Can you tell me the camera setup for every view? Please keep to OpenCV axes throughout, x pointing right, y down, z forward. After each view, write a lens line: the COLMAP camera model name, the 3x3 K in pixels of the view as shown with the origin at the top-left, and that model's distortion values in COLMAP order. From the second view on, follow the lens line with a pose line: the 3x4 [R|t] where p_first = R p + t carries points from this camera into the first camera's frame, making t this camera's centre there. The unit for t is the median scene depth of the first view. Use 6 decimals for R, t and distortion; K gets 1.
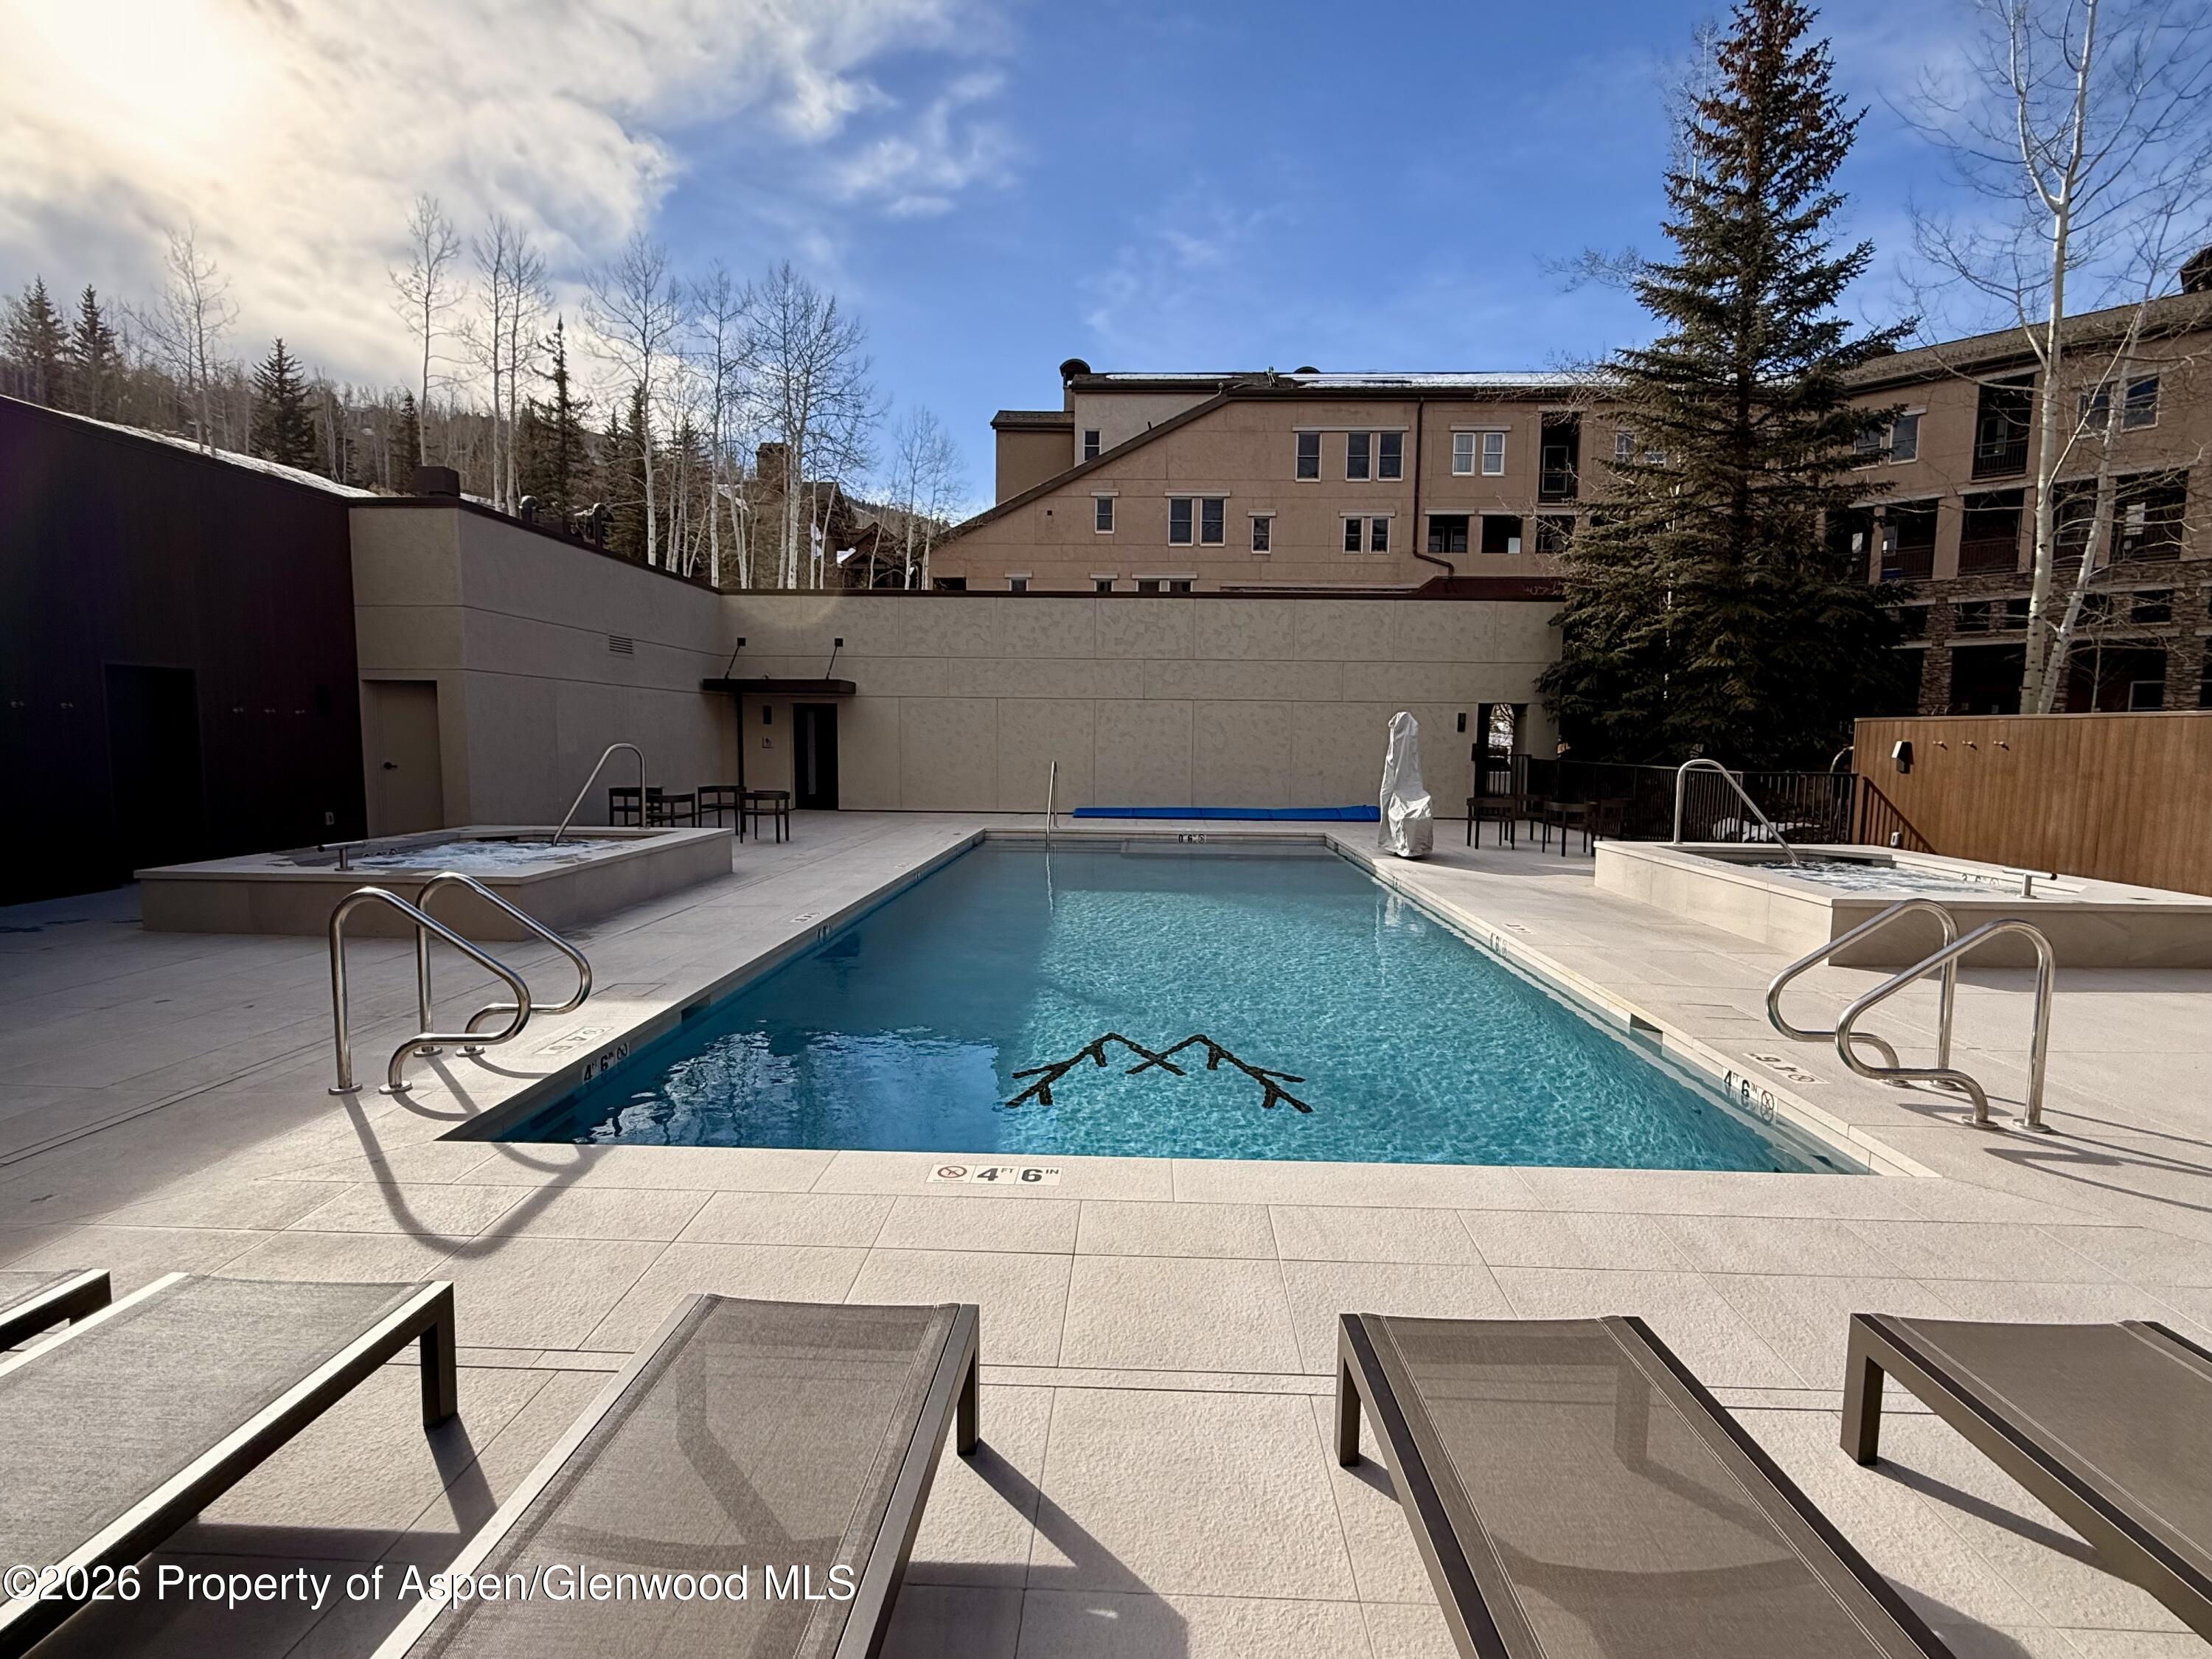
lens RADIAL K [[1053.7, 0, 1114.8], [0, 1053.7, 831.6], [0, 0, 1]] dist [-0.000378, 0.001352]
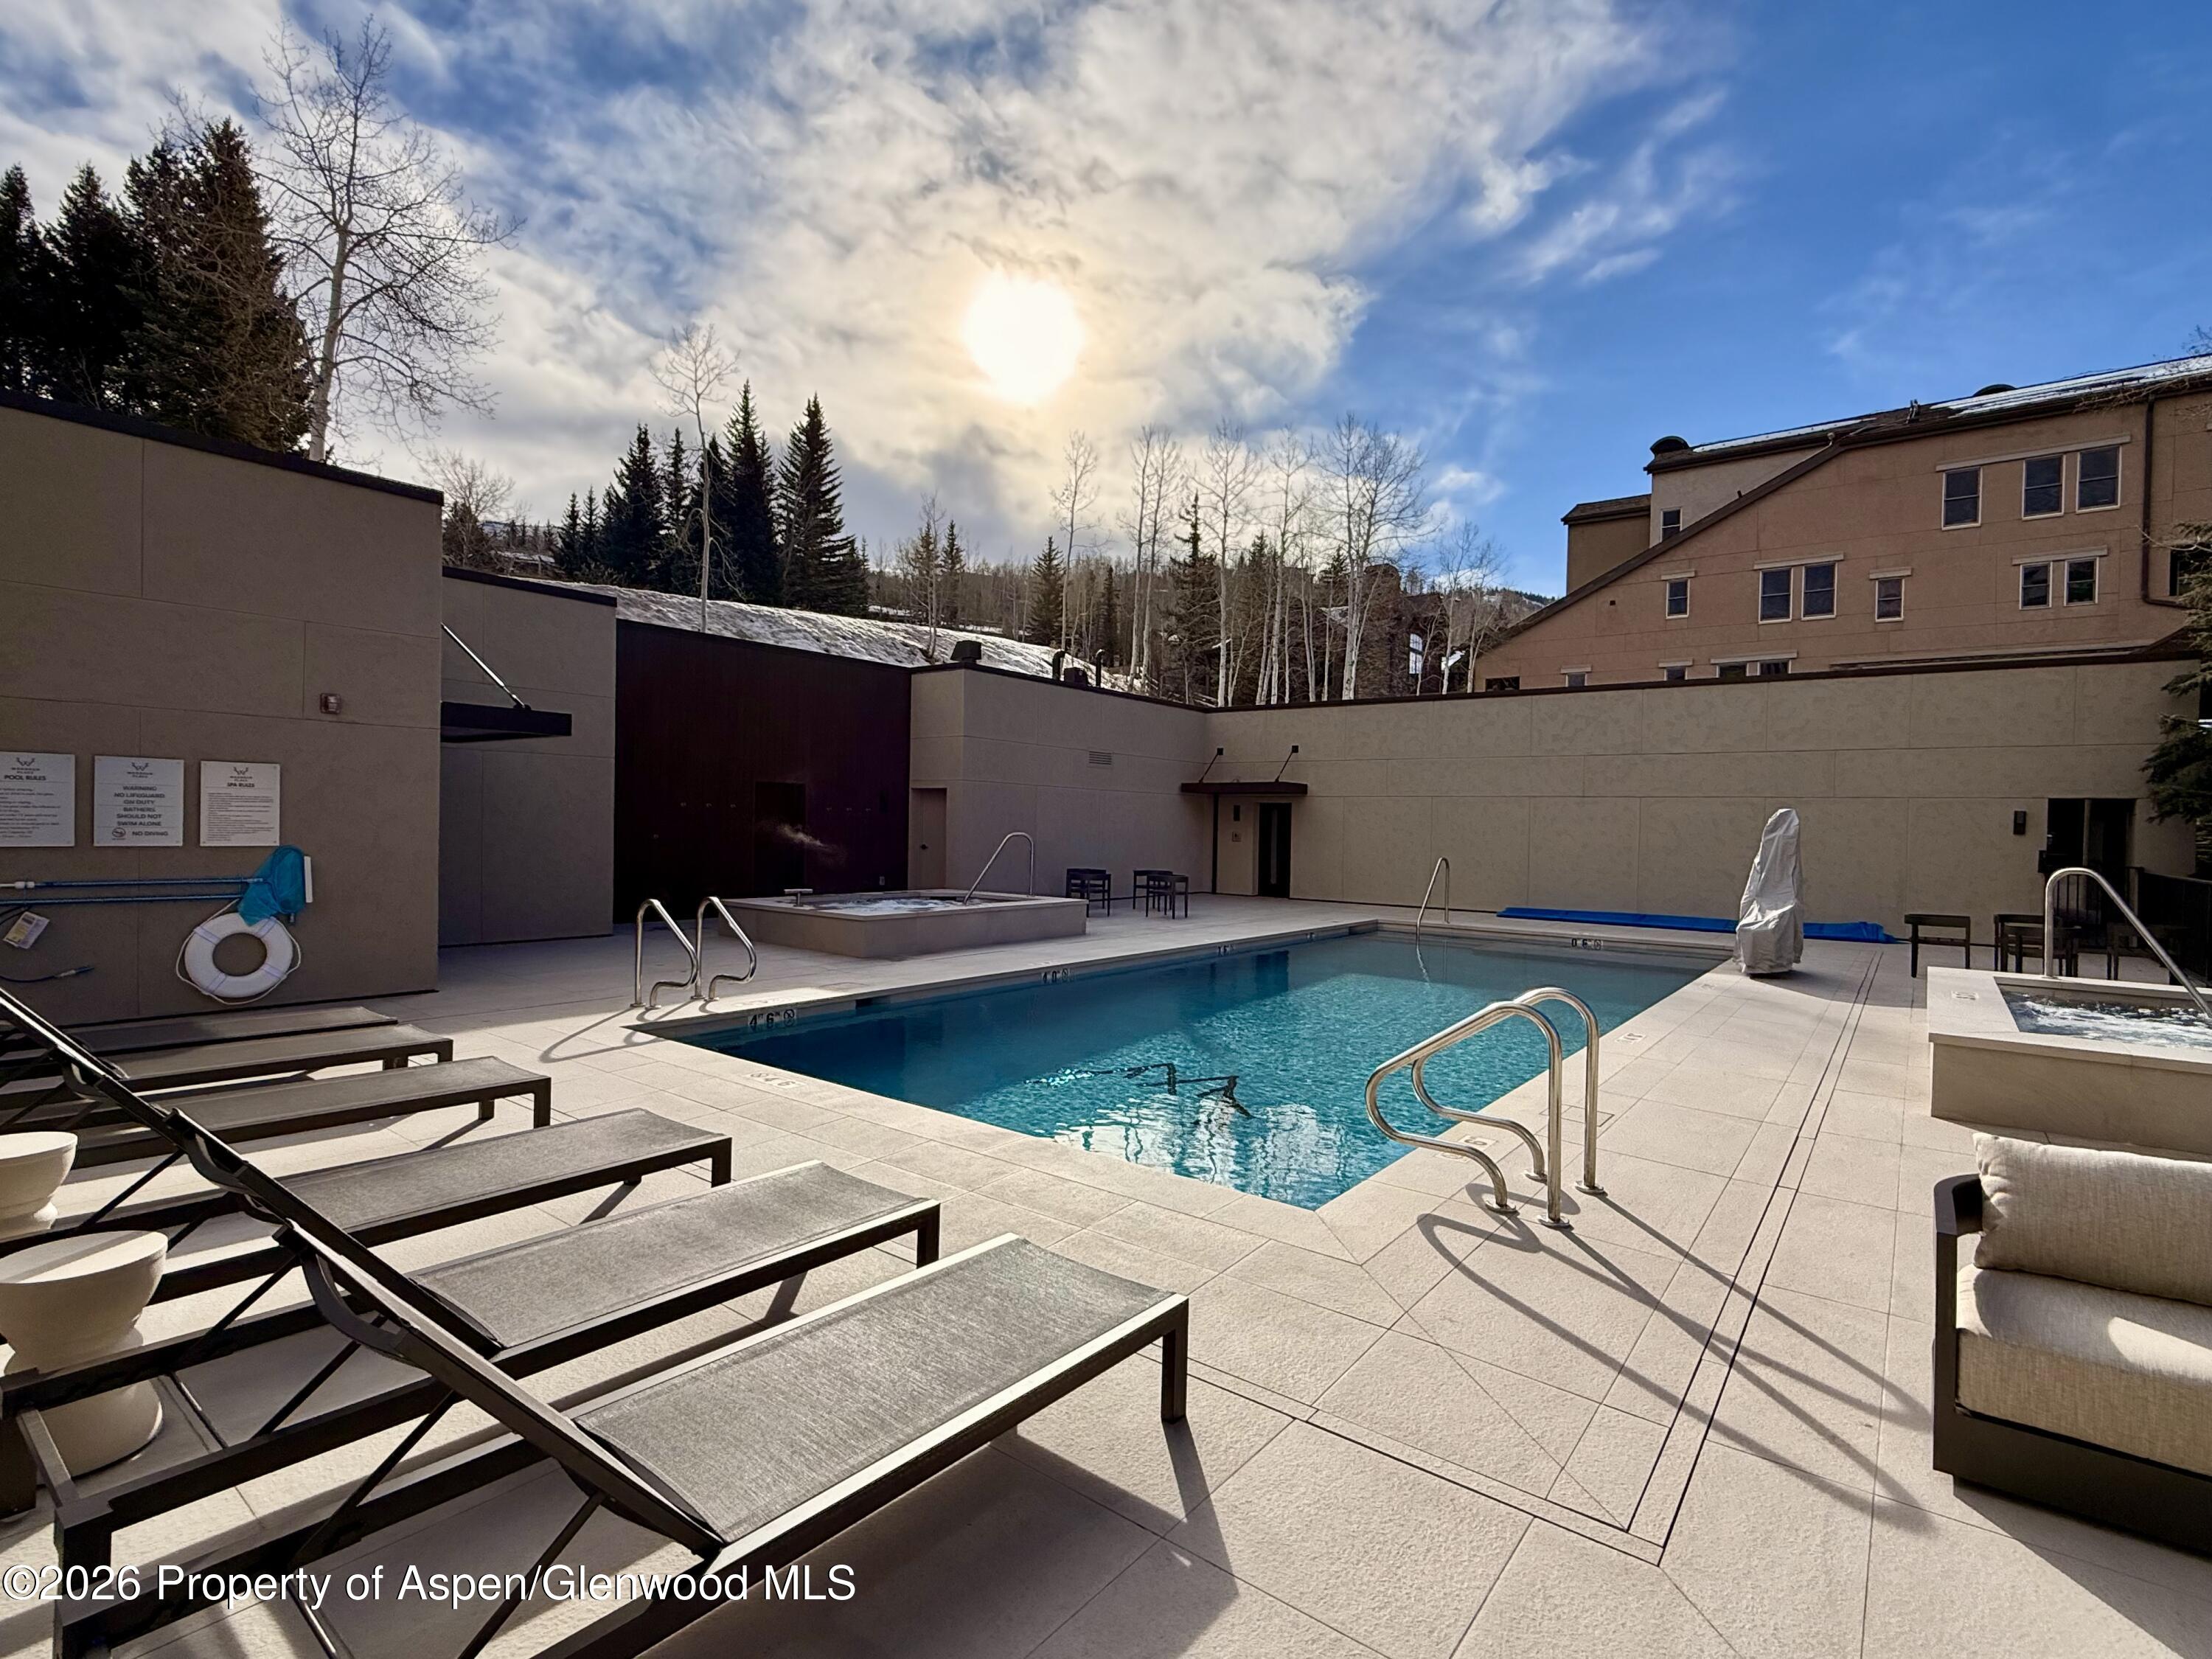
lens RADIAL K [[1053.7, 0, 1114.8], [0, 1053.7, 831.6], [0, 0, 1]] dist [-0.000378, 0.001352]
pose [[0.813636, 0.010247, -0.581284, 0.235746], [-0.065651, 0.995069, -0.074352, 0.004208], [0.577656, 0.098657, 0.810297, -0.013467]]
